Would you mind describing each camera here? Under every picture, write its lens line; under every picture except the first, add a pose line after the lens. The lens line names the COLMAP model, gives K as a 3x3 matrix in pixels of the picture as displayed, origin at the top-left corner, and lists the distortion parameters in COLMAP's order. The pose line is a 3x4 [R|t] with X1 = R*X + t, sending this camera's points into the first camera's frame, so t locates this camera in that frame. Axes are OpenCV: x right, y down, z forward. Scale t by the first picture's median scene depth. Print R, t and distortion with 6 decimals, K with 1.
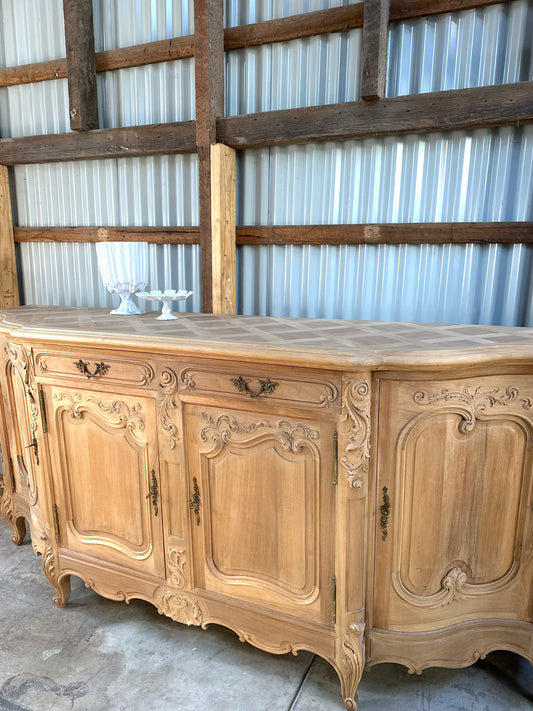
lens RADIAL K [[534.9, 0, 266.5], [0, 534.9, 355.5], [0, 0, 1]] dist [0.068513, -0.098558]
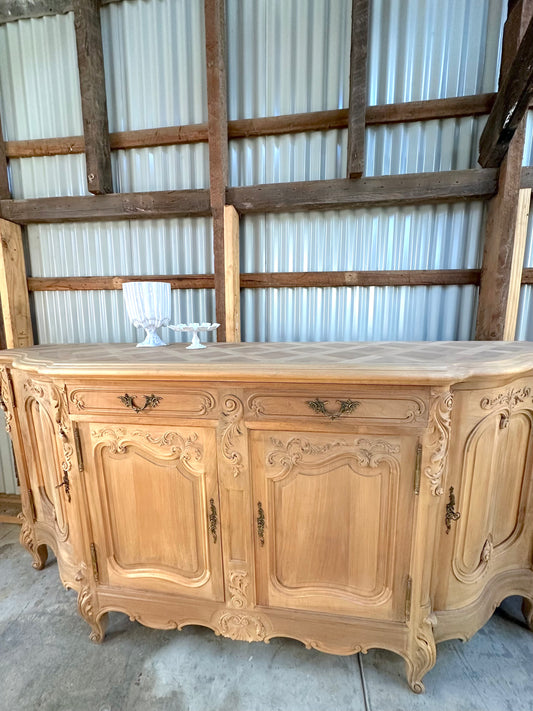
lens RADIAL K [[287.9, 0, 265.9], [0, 287.9, 348.1], [0, 0, 1]] dist [-0.002938, 0.000490]
pose [[0.957020, -0.047106, 0.286170, -0.222060], [0.067266, 0.995867, -0.061025, -0.022199], [-0.282113, 0.077652, 0.956234, 0.384566]]
